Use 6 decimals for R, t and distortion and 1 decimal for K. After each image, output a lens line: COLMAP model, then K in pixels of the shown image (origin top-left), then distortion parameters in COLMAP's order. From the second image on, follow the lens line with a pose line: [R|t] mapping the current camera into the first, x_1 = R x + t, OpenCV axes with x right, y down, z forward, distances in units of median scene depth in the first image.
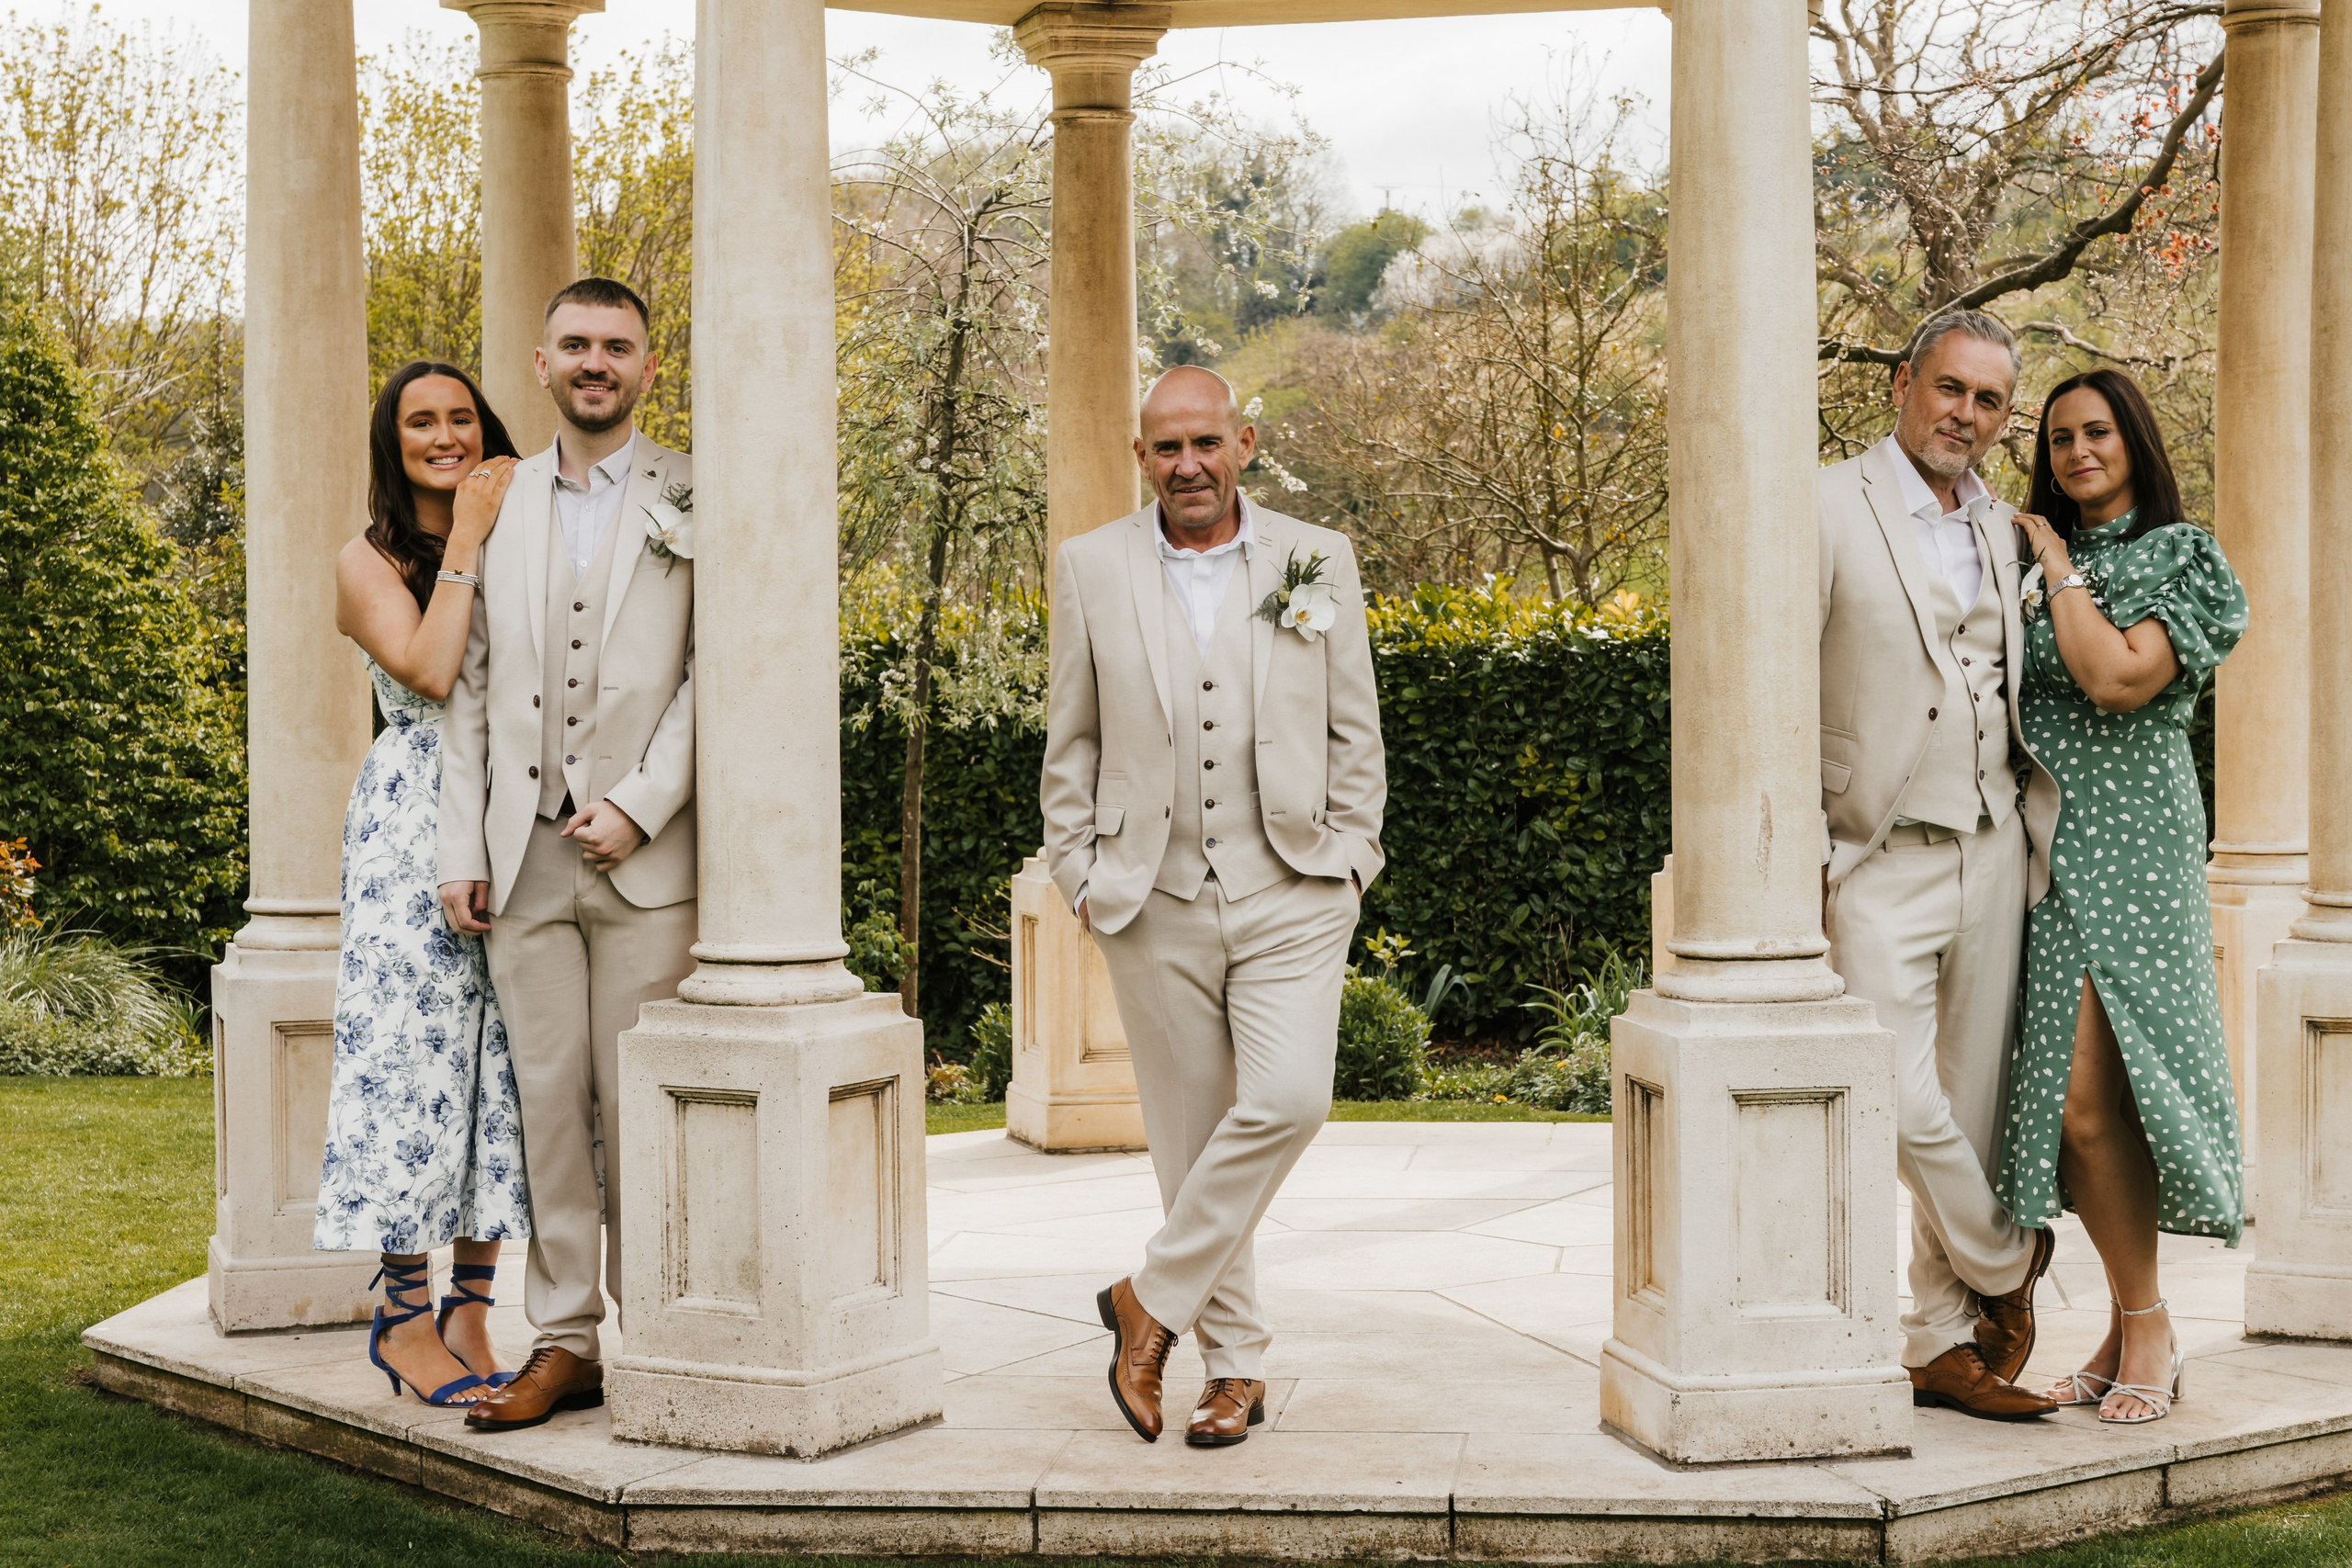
lens RADIAL K [[4480.3, 0, 1165.2], [0, 4480.3, 782.0], [0, 0, 1]] dist [0.026677, 0.000000]
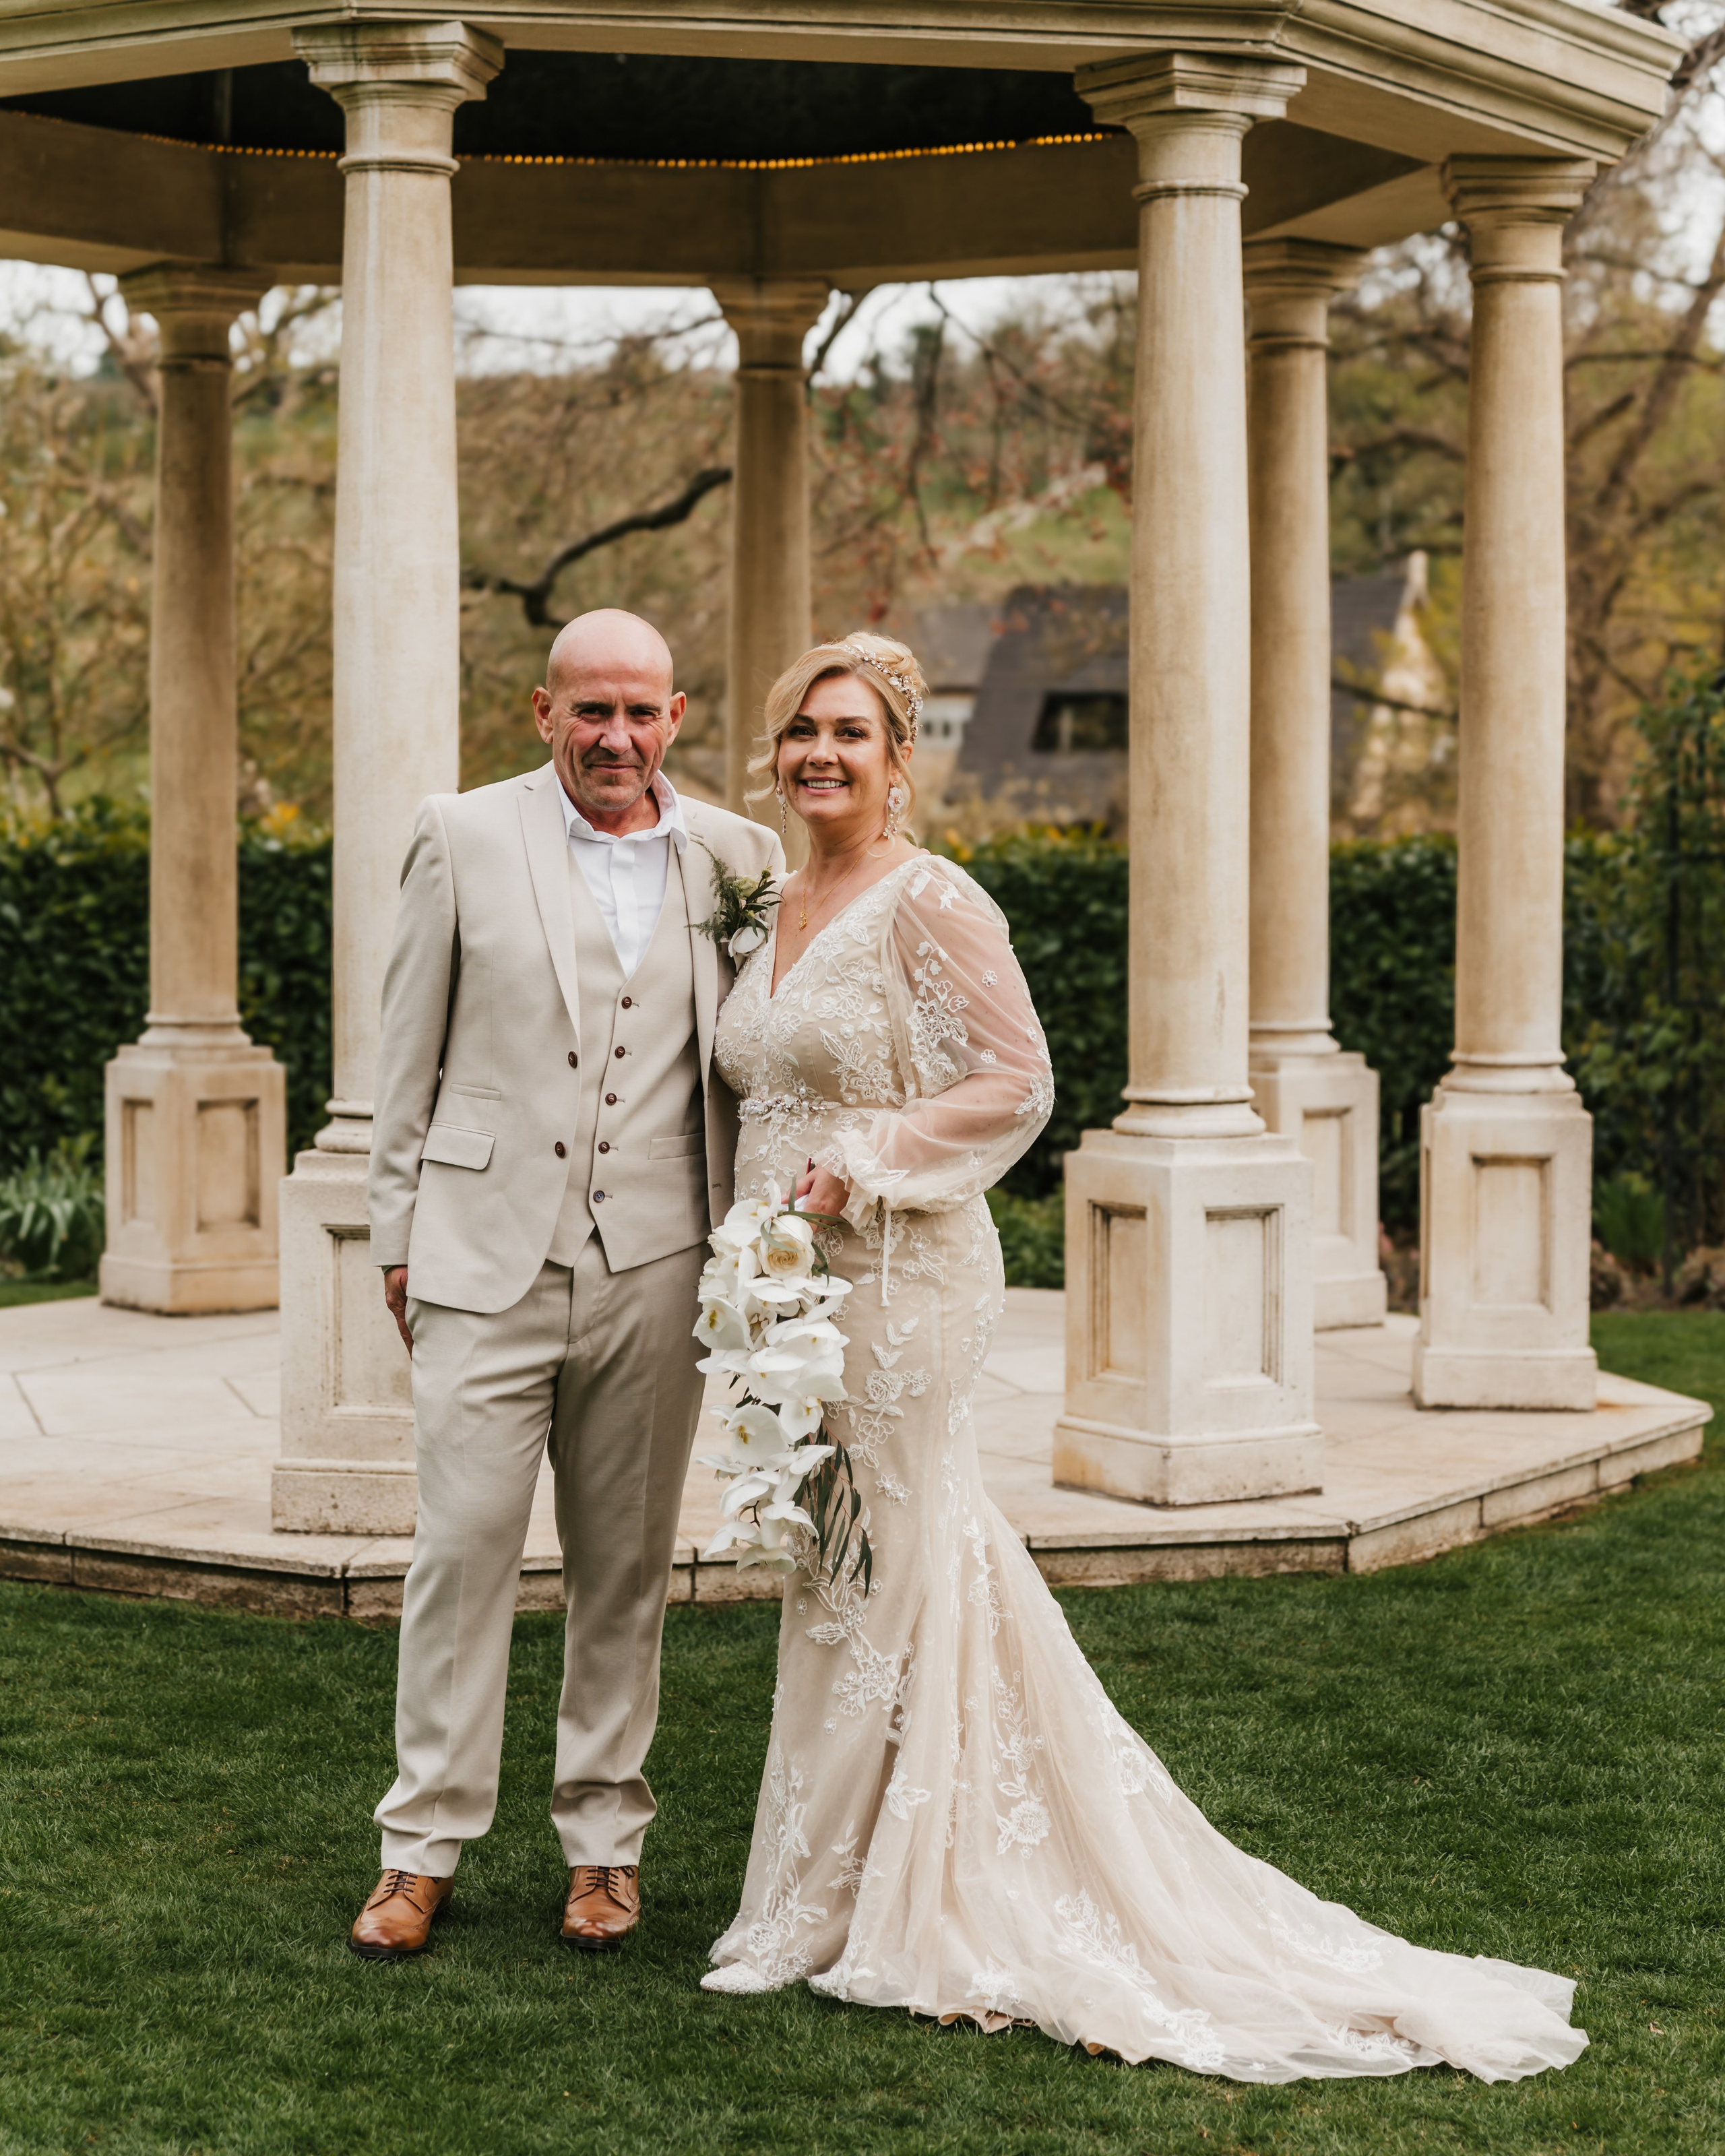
lens RADIAL K [[4685.0, 0, 861.3], [0, 4685.0, 1068.6], [0, 0, 1]] dist [-0.055245, 0.000000]
pose [[0.930036, -0.006954, 0.367402, -0.442892], [0.002114, 0.999906, 0.013575, 0.011645], [-0.367461, -0.011848, 0.929963, -0.183564]]
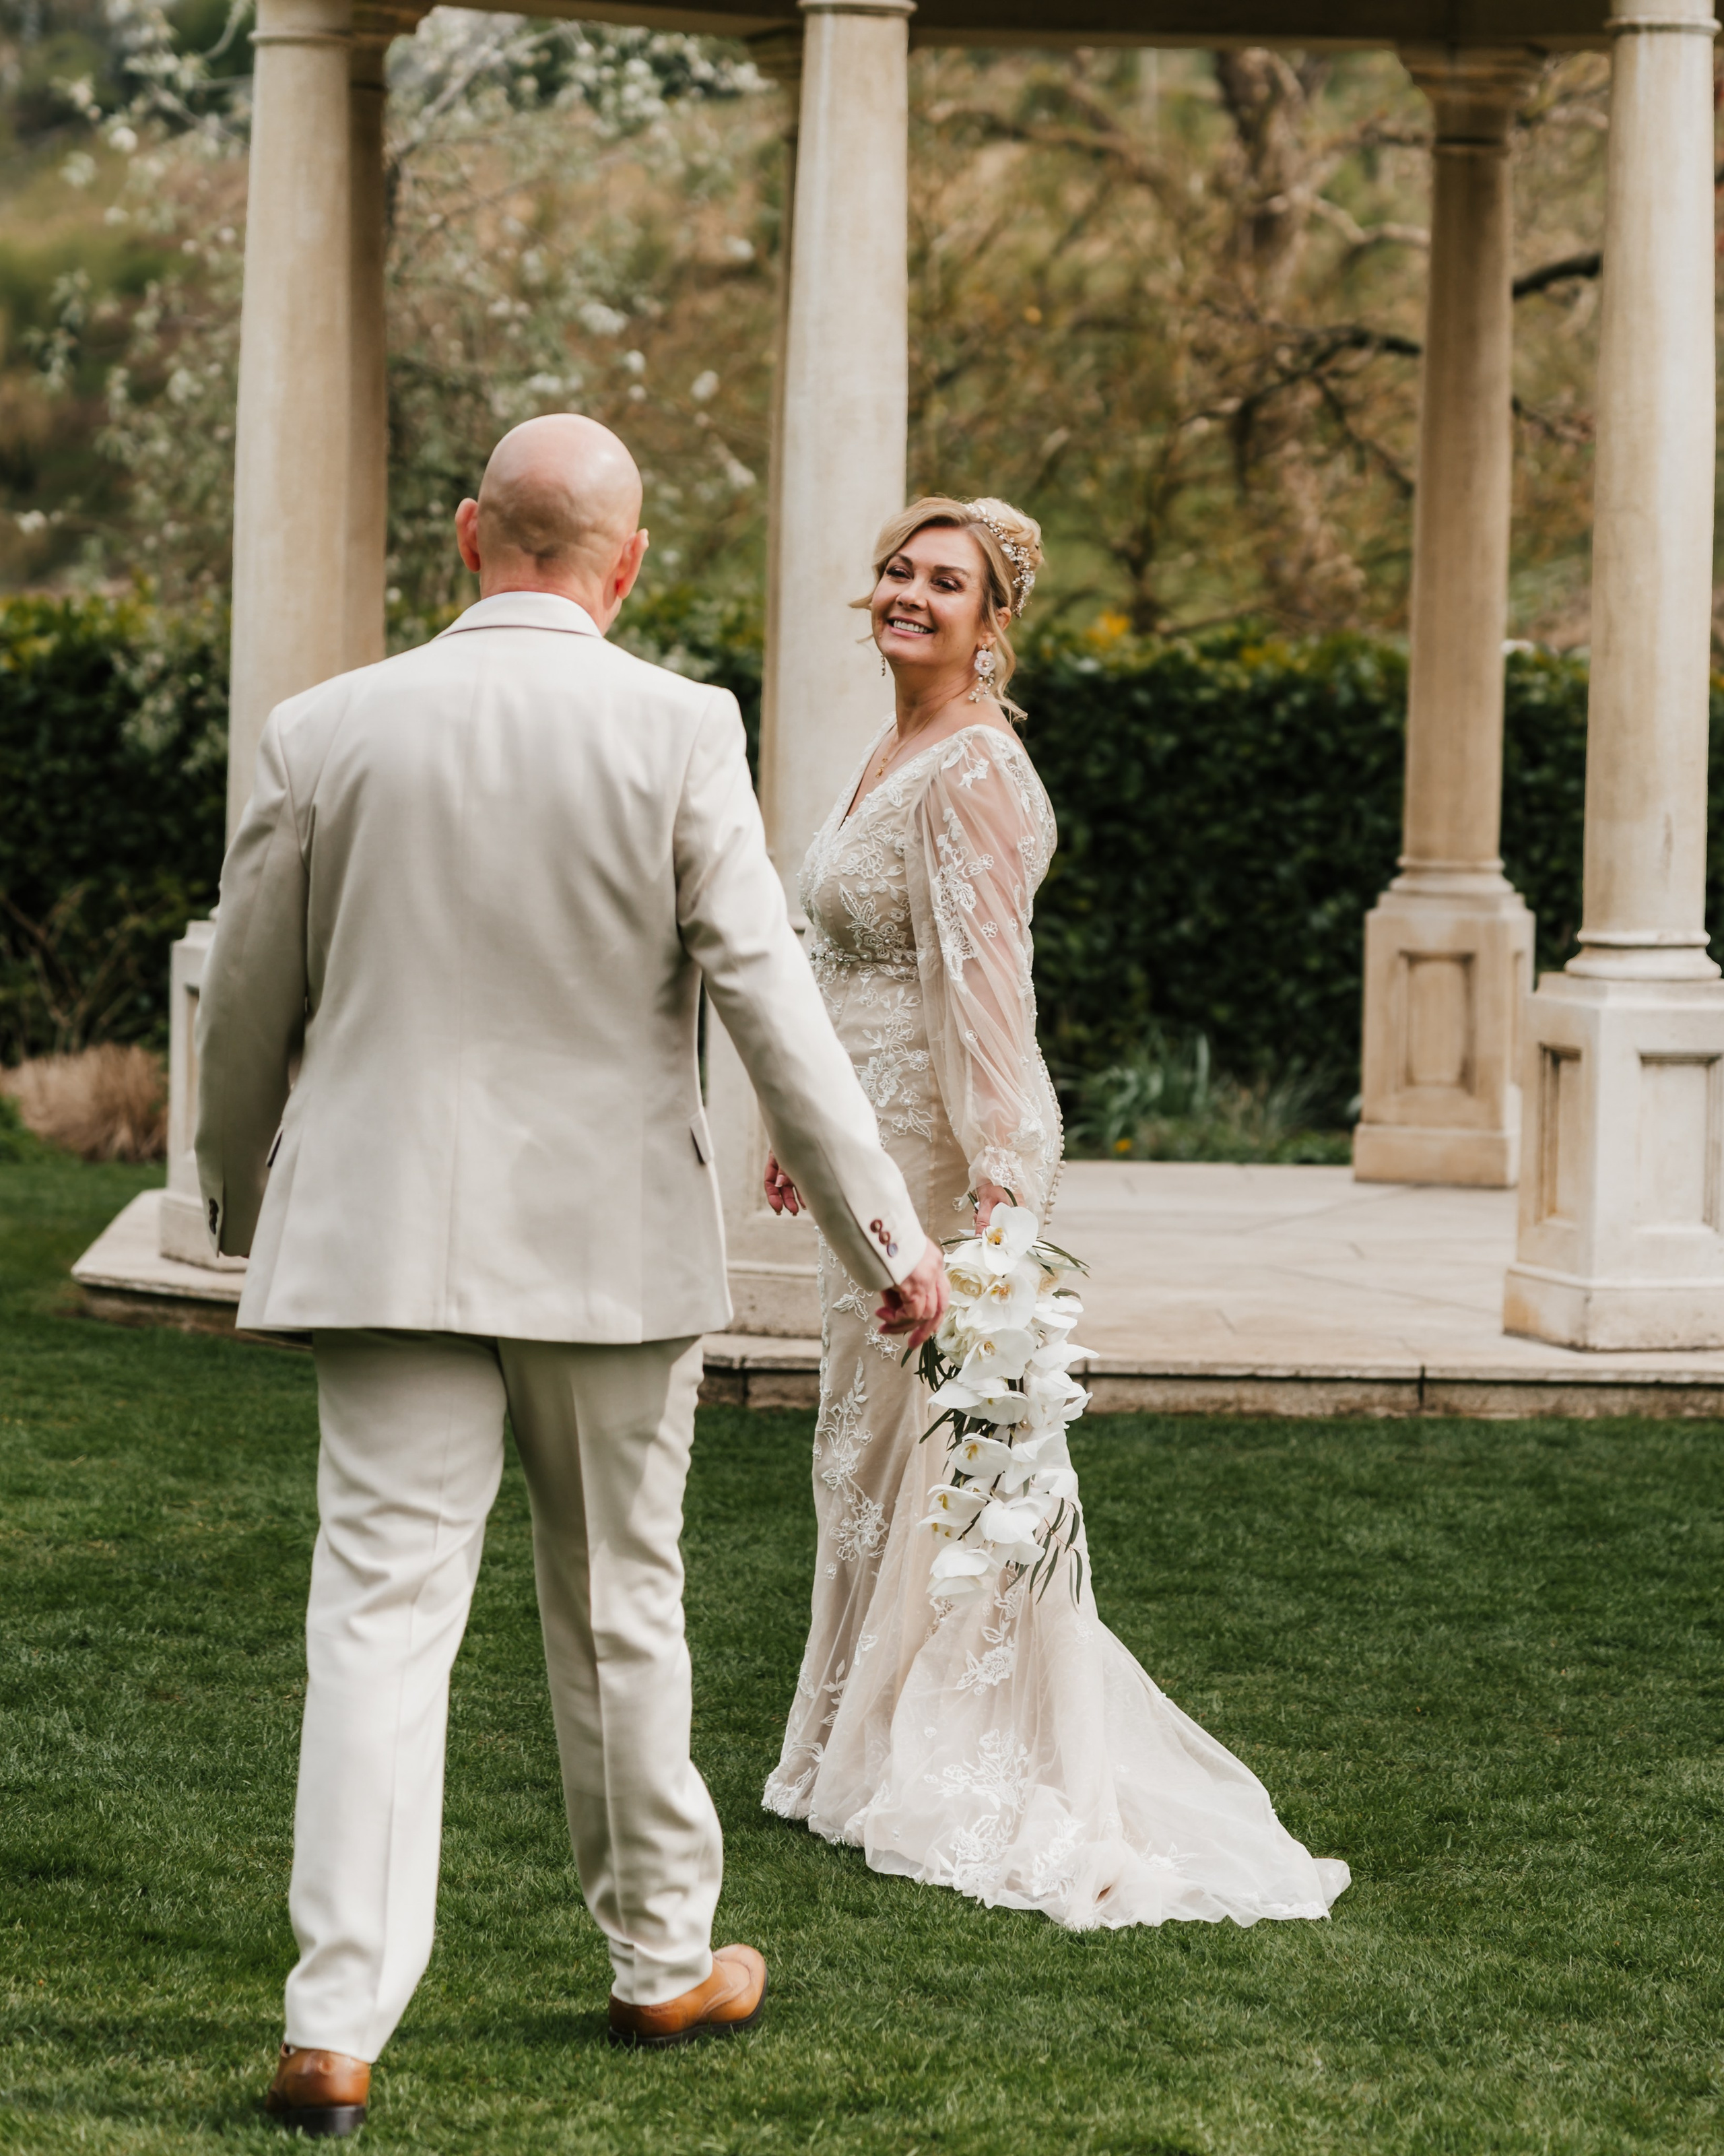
lens RADIAL K [[7692.6, 0, 863.1], [0, 7692.6, 1073.8], [0, 0, 1]] dist [-0.285703, 0.000000]
pose [[0.987973, 0.023496, 0.152834, -0.409609], [-0.027046, 0.999410, 0.021191, 0.035553], [-0.152246, -0.025070, 0.988025, -1.066000]]
